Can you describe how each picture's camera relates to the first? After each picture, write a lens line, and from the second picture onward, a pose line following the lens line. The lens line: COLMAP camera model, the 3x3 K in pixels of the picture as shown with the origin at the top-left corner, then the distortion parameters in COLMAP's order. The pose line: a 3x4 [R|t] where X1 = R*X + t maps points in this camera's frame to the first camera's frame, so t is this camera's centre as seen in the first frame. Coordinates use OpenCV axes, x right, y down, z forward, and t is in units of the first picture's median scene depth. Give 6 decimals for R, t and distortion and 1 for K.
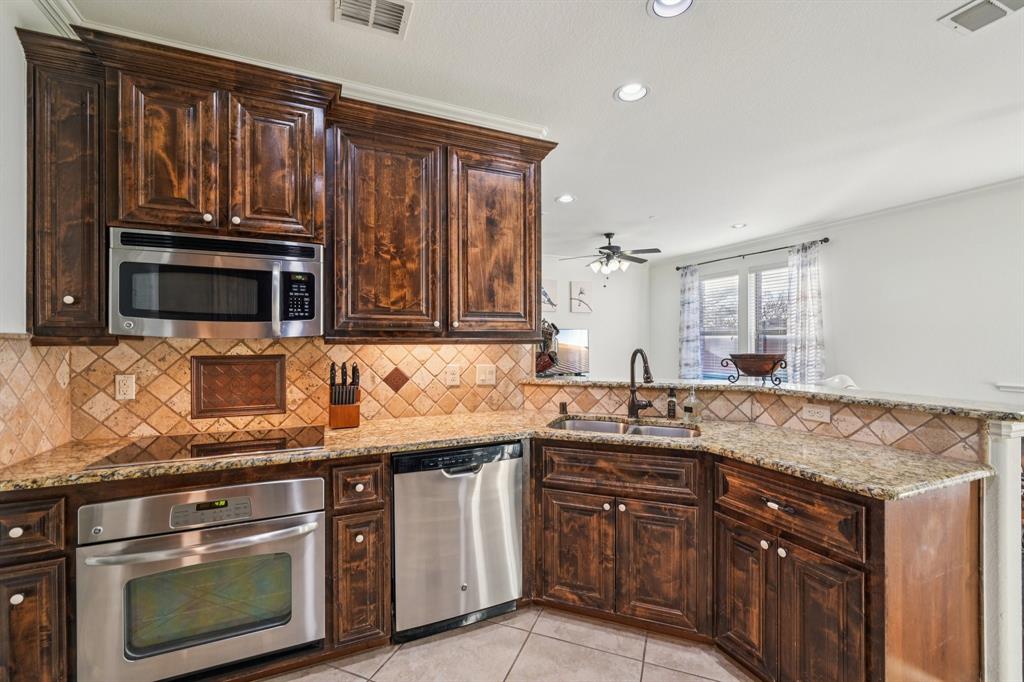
lens RADIAL K [[434.3, 0, 526.8], [0, 434.3, 341.7], [0, 0, 1]] dist [-0.000463, 0.000034]
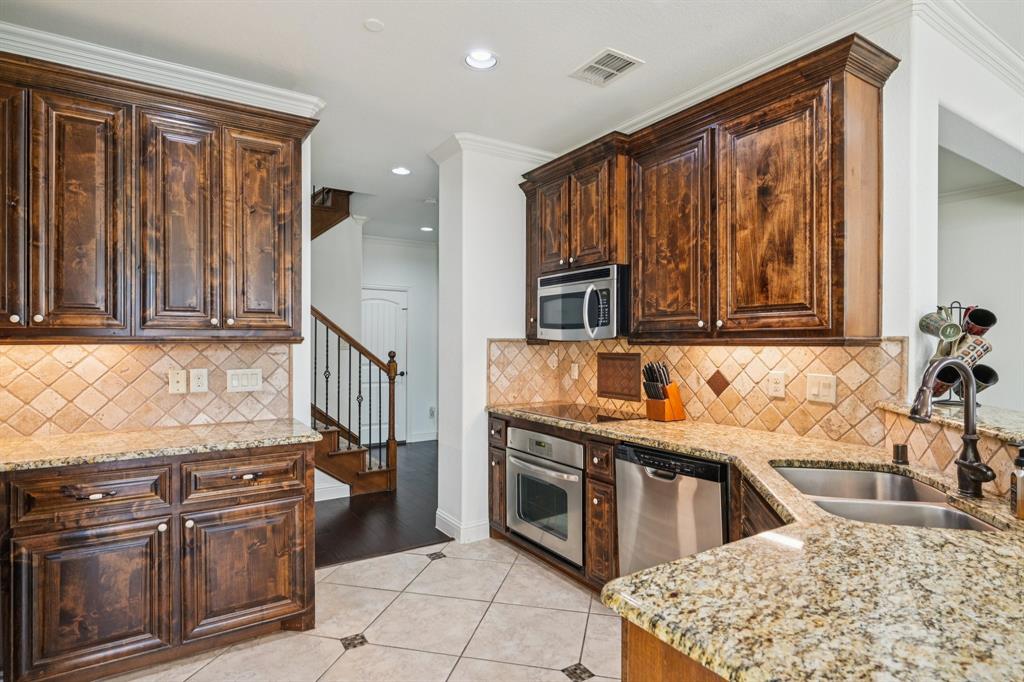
lens RADIAL K [[540.1, 0, 505.6], [0, 540.1, 343.3], [0, 0, 1]] dist [-0.000251, -0.000437]
pose [[0.133335, 0.001582, -0.991070, 0.923705], [0.000184, 0.999999, 0.001621, -0.001274], [0.991071, -0.000399, 0.133334, 0.446541]]
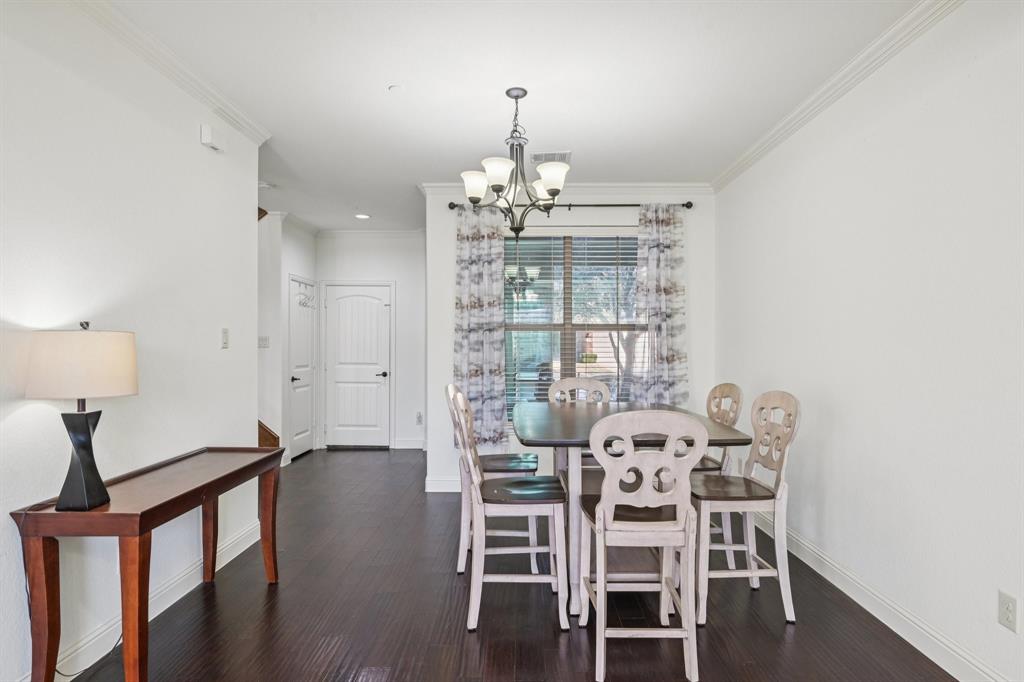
lens RADIAL K [[565.4, 0, 514.5], [0, 565.4, 345.5], [0, 0, 1]] dist [0.000595, 0.000215]
pose [[-0.429658, 0.001772, -0.902990, 0.105776], [-0.001150, 0.999996, 0.002509, 0.016412], [0.902991, 0.002117, -0.429655, 2.379235]]
